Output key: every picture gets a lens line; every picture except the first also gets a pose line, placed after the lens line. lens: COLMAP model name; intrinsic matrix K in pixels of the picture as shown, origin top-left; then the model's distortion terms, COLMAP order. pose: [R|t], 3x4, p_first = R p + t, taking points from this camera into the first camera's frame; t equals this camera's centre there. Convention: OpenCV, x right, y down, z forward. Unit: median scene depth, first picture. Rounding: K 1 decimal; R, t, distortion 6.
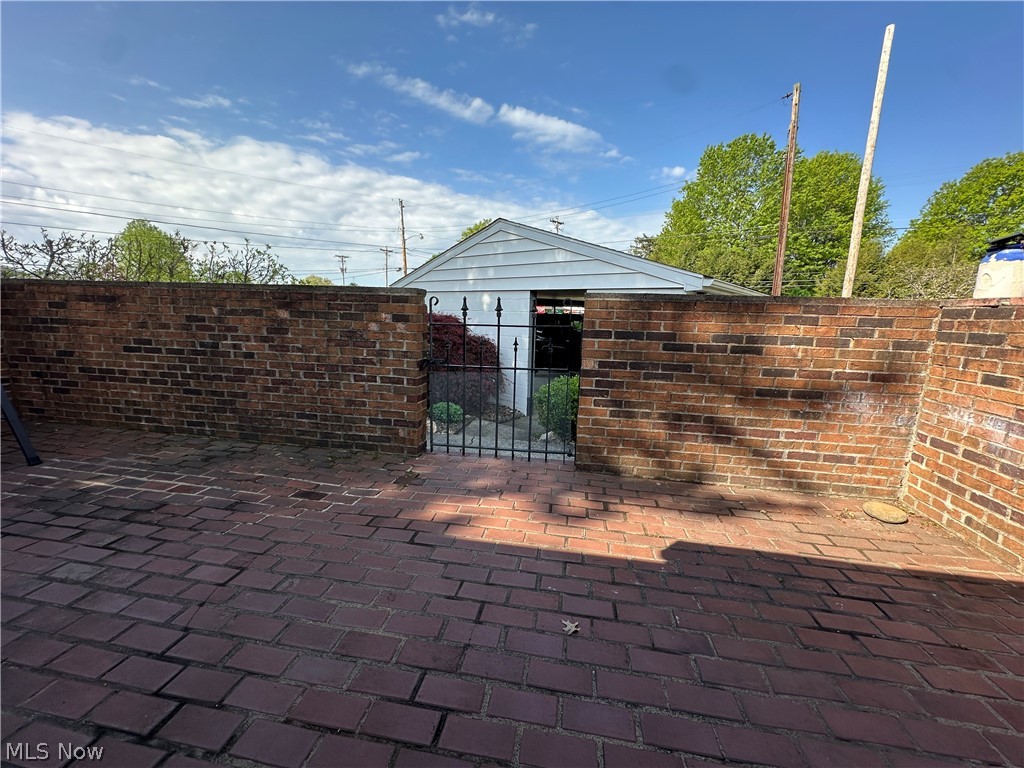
lens RADIAL K [[405.3, 0, 508.0], [0, 405.3, 392.8], [0, 0, 1]] dist [-0.002983, 0.000640]
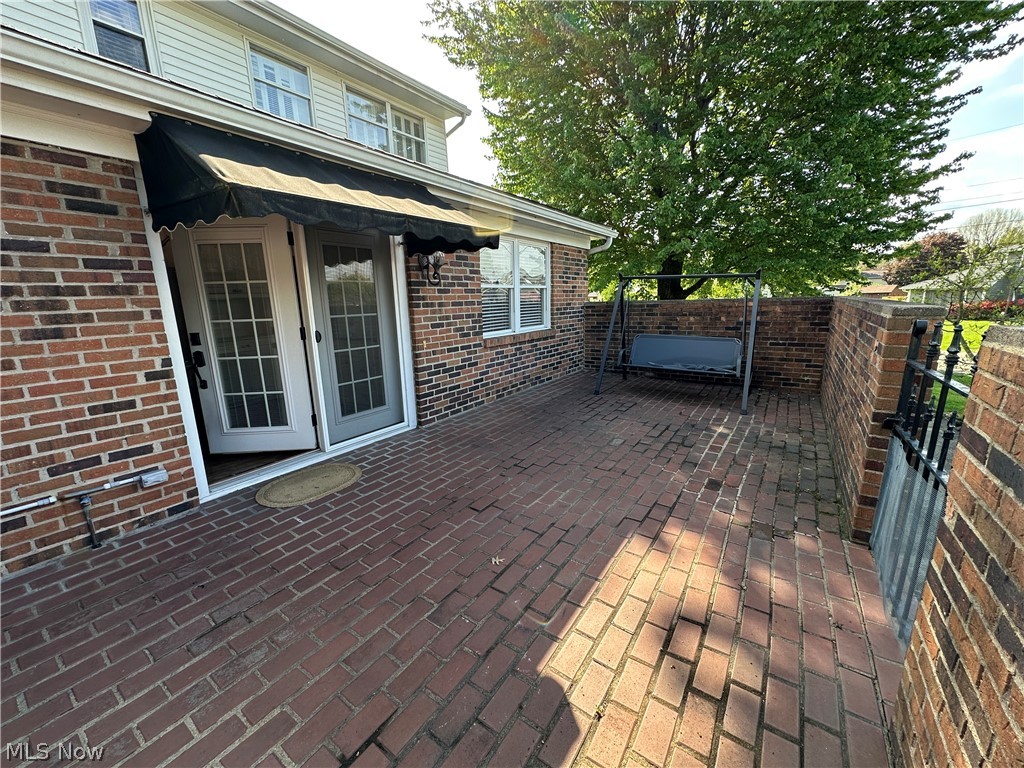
lens RADIAL K [[405.3, 0, 507.8], [0, 405.3, 386.7], [0, 0, 1]] dist [-0.002983, 0.000640]
pose [[-0.424239, 0.175088, -0.888463, 0.697733], [-0.167120, 0.949139, 0.266845, -0.213549], [0.889996, 0.261686, -0.373401, 0.749033]]
